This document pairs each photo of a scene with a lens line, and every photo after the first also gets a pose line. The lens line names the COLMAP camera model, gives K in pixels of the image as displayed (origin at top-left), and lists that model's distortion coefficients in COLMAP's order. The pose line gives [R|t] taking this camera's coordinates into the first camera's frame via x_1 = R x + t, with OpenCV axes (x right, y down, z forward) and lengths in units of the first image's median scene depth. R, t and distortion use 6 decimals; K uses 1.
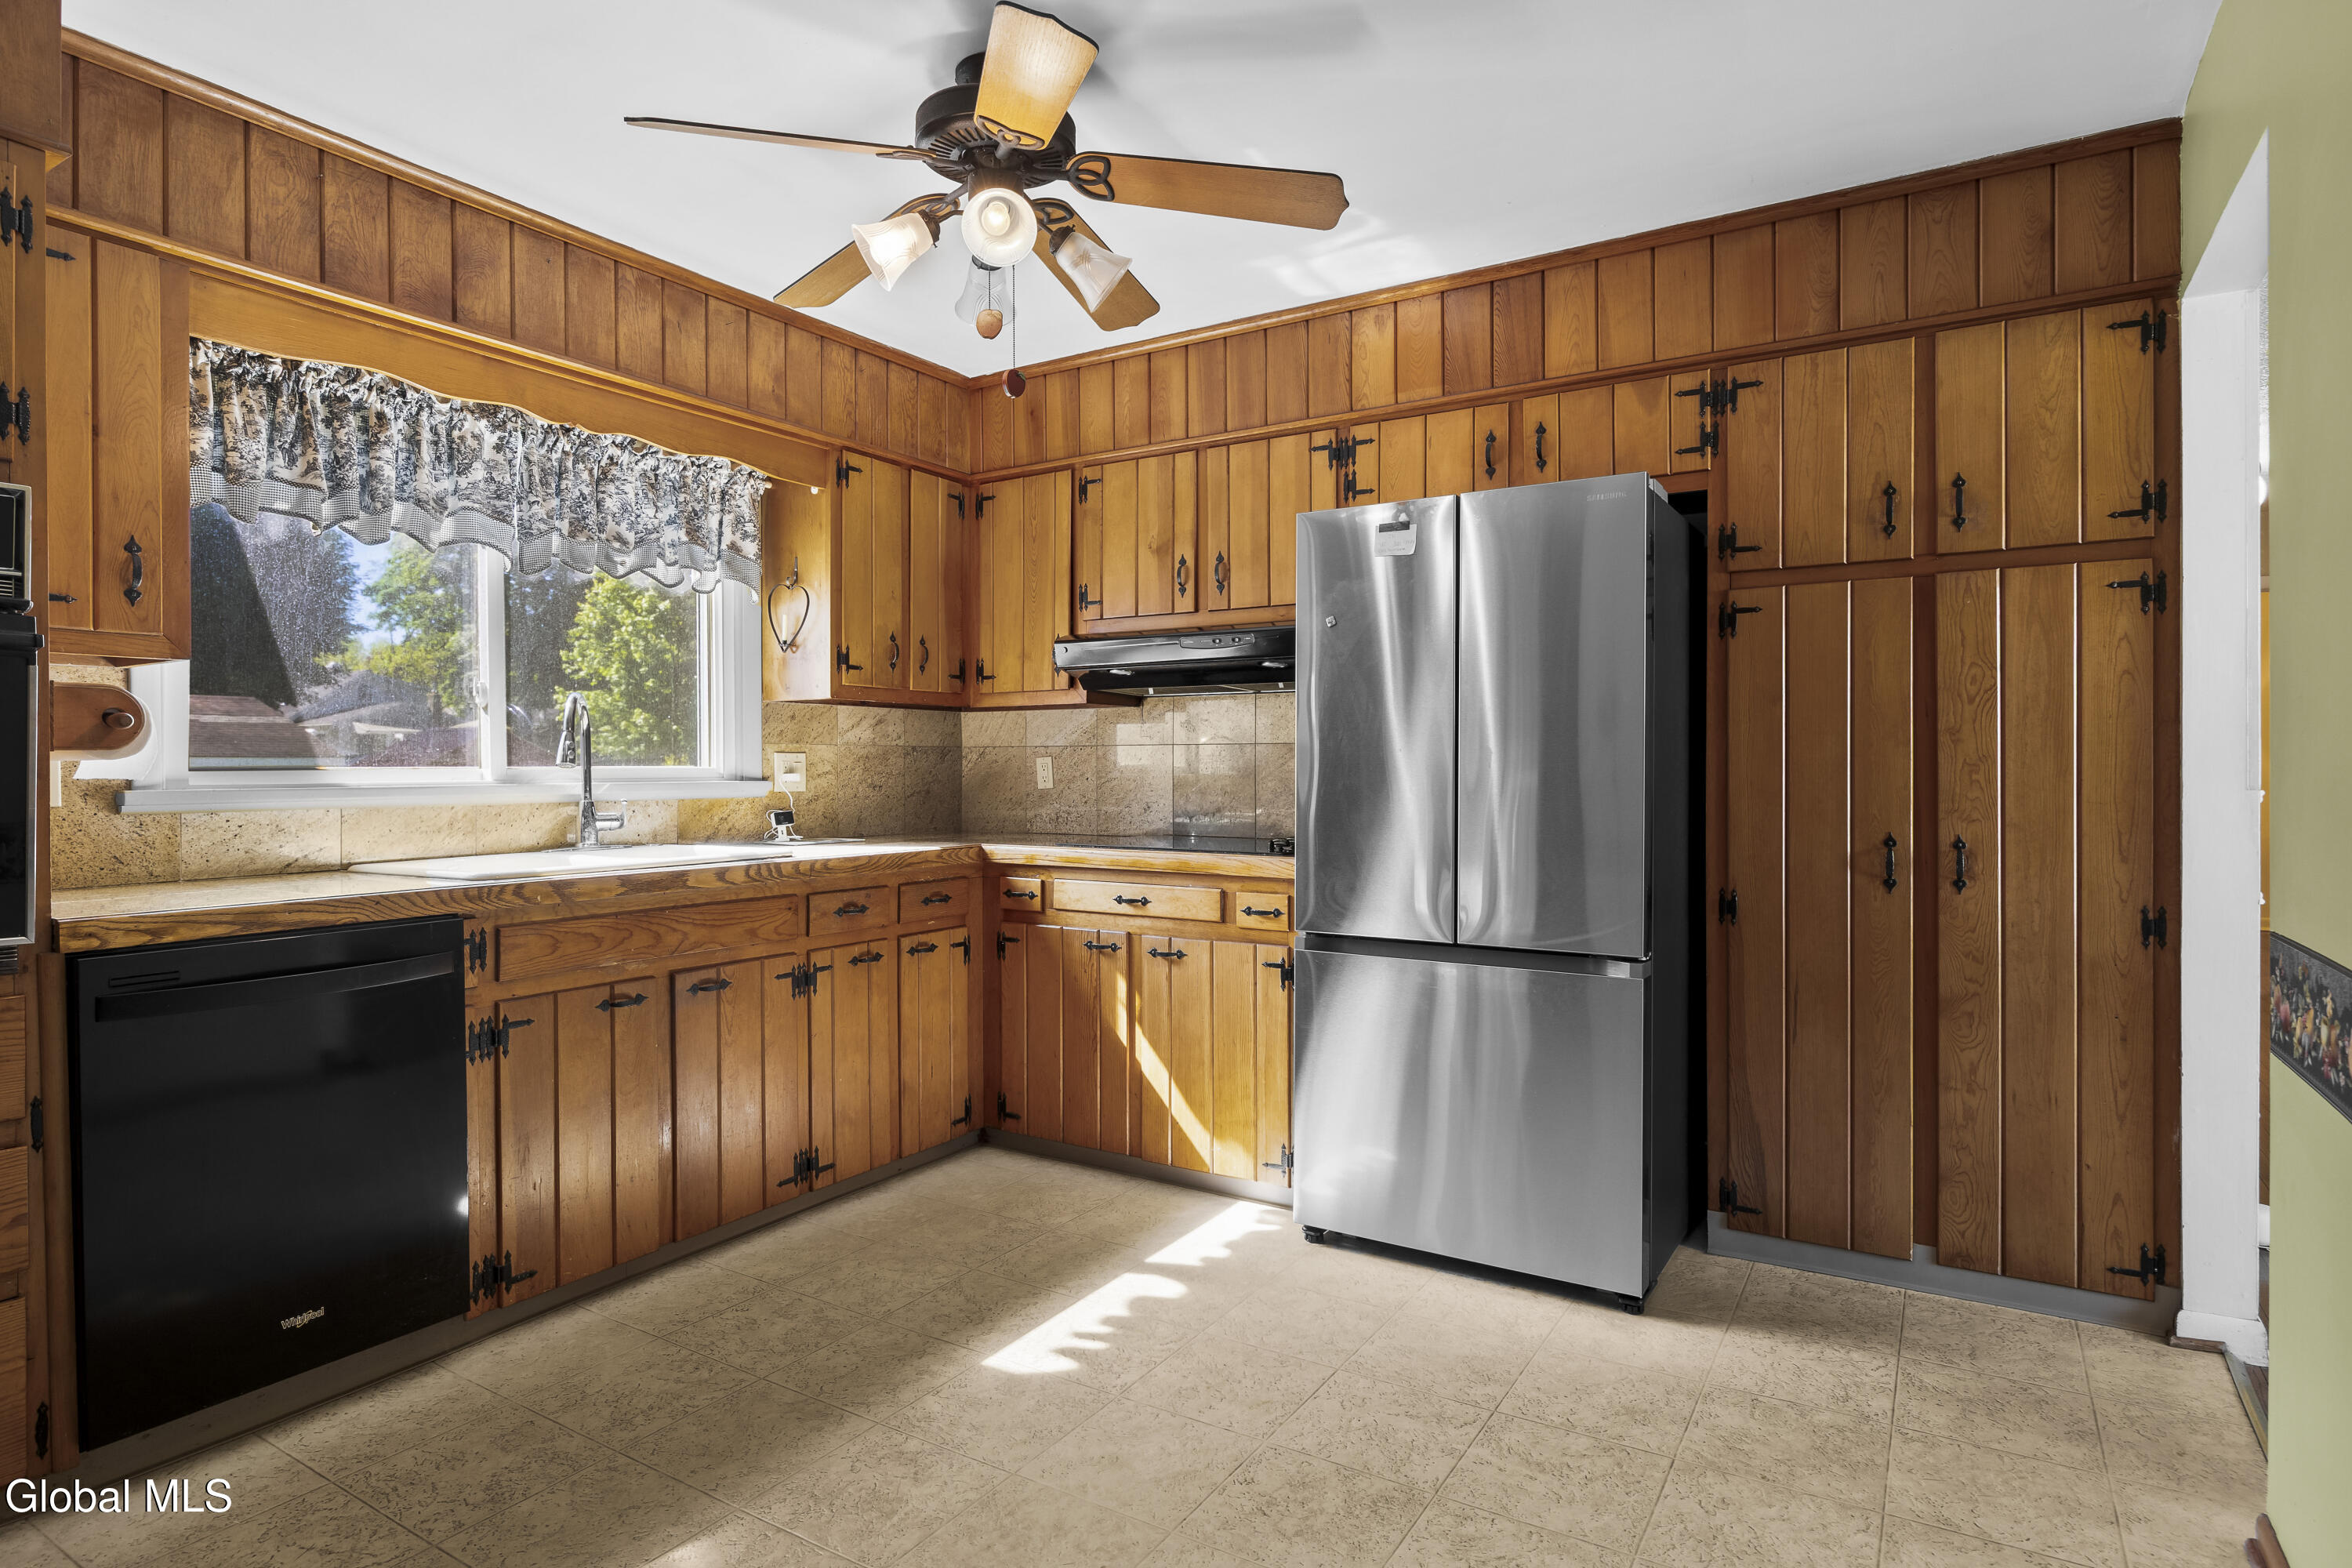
lens RADIAL K [[1275.2, 0, 1169.5], [0, 1275.2, 779.3], [0, 0, 1]] dist [0.000408, -0.000871]
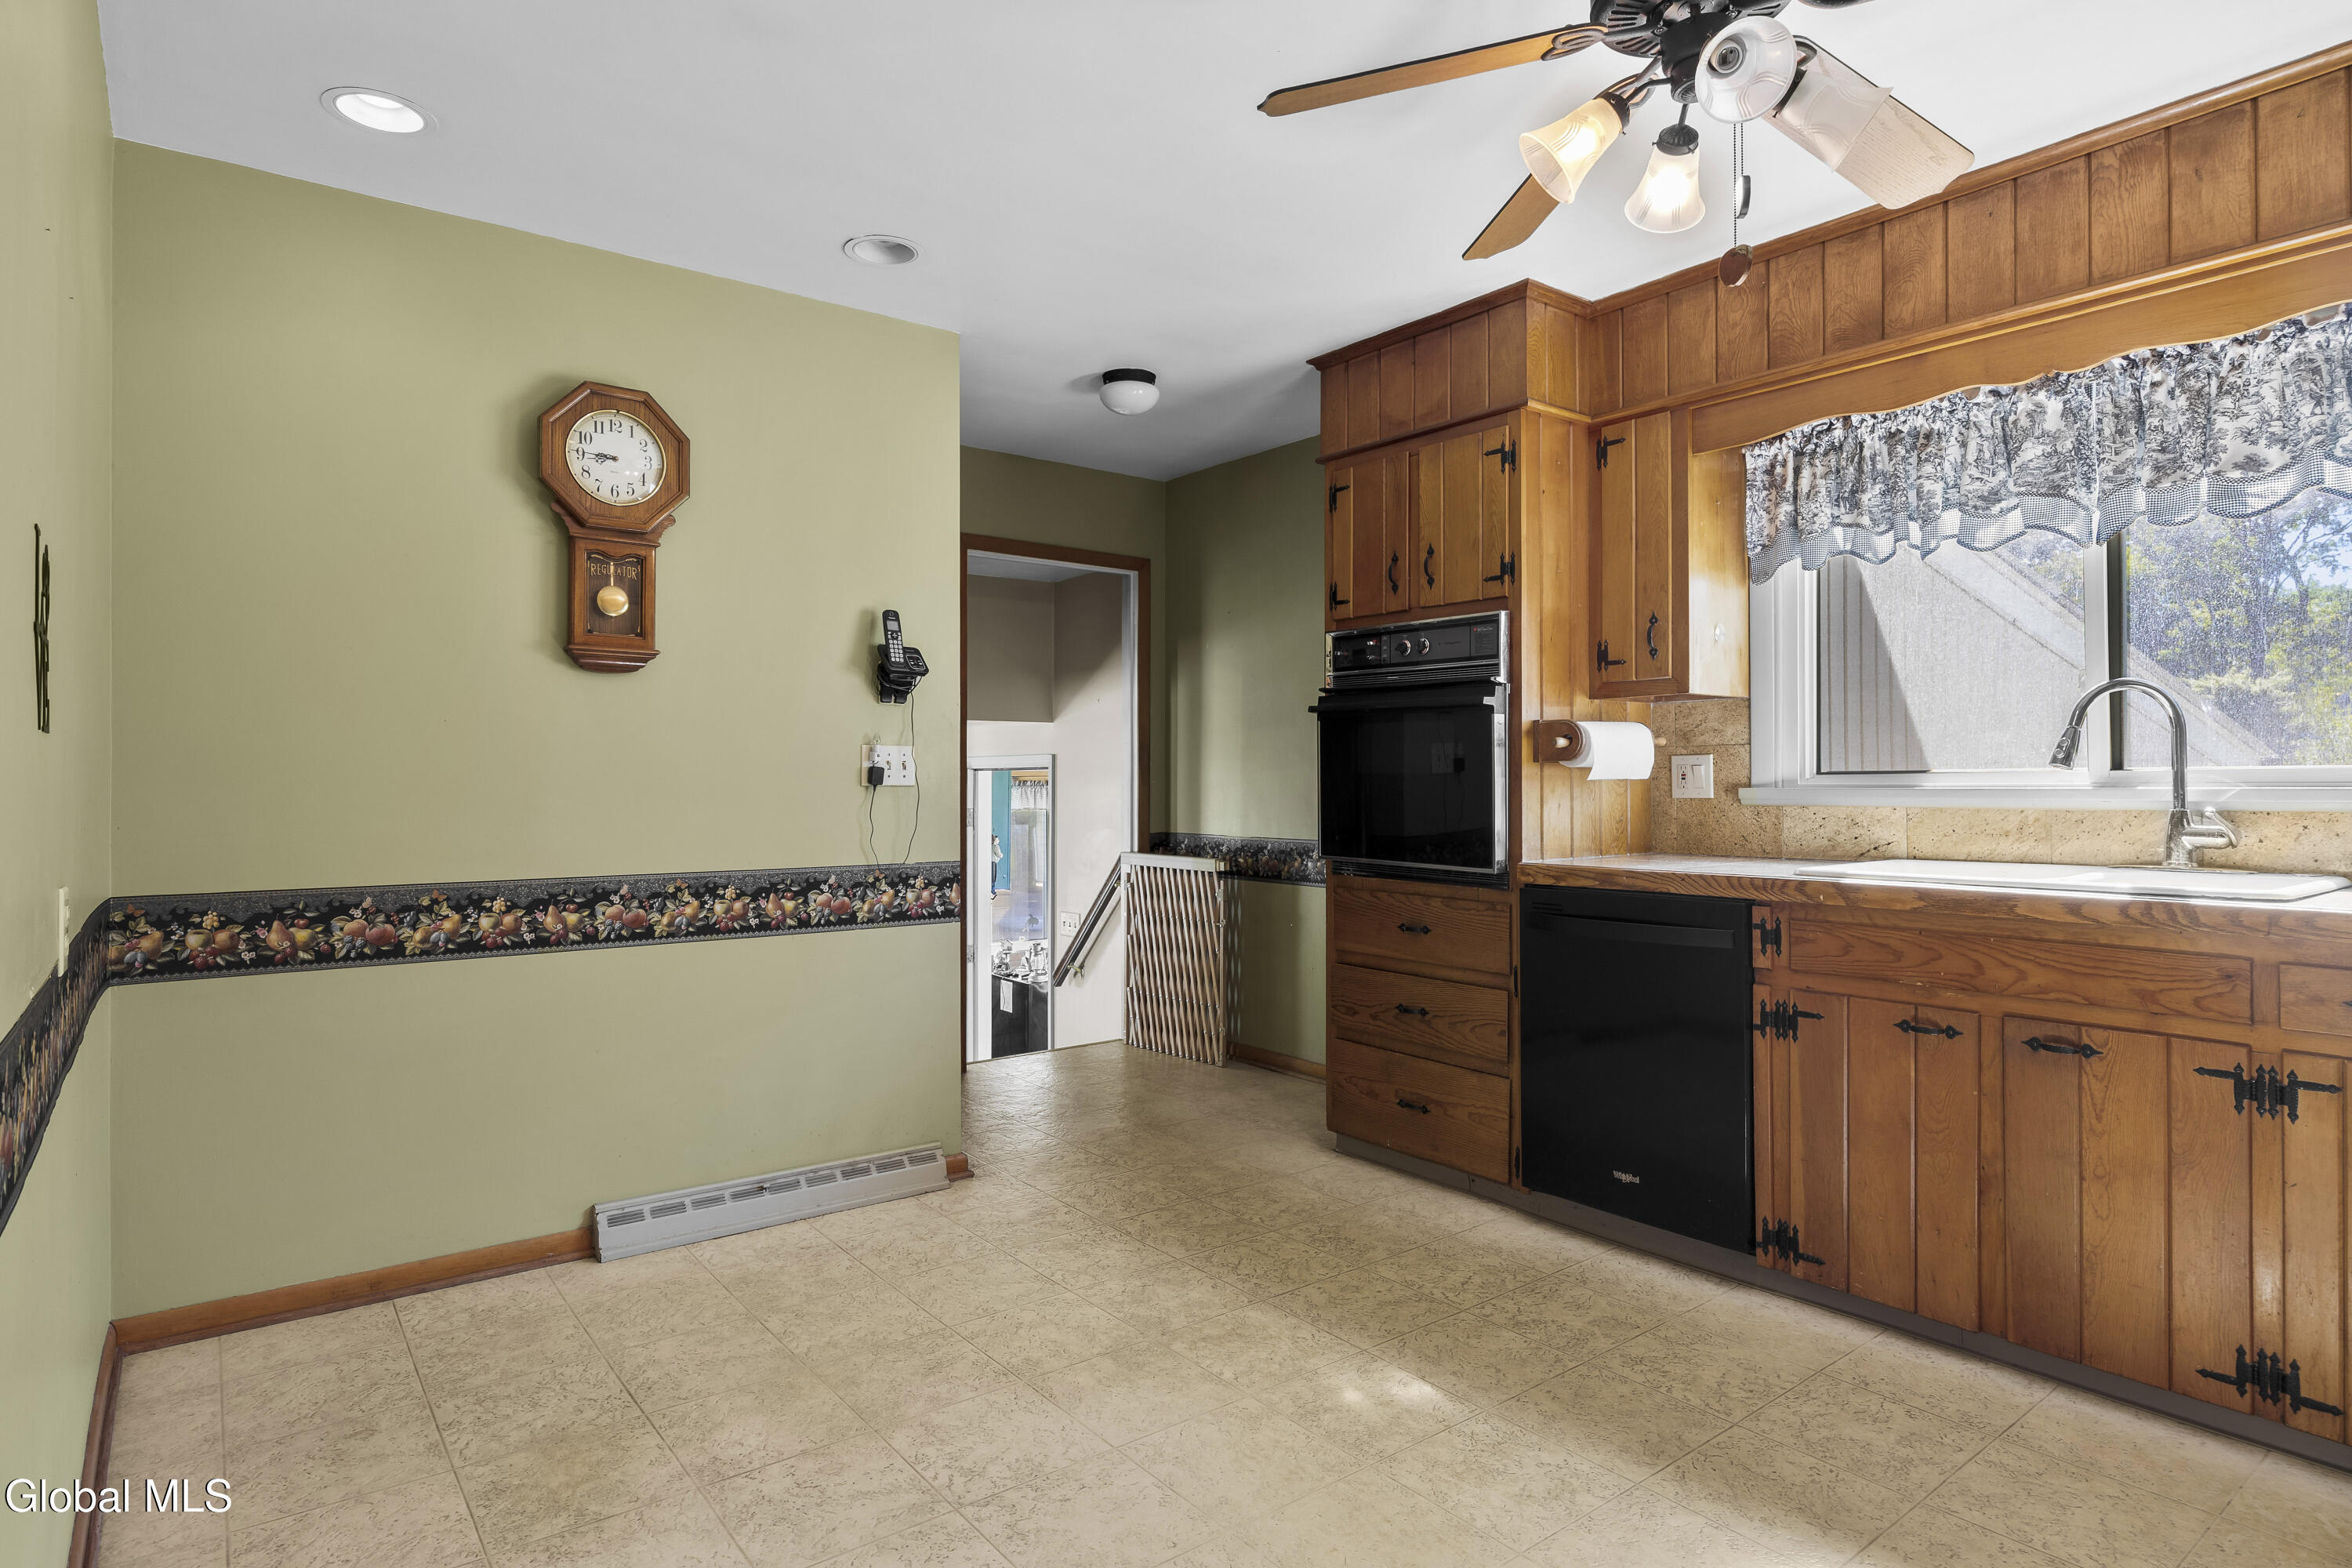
lens RADIAL K [[1275.2, 0, 1162.0], [0, 1275.2, 774.5], [0, 0, 1]] dist [0.000408, -0.000871]
pose [[-0.359592, 0.001715, -0.933108, 0.644968], [-0.002303, 0.999994, 0.002726, -0.007240], [0.933107, 0.003130, -0.359586, 0.864859]]
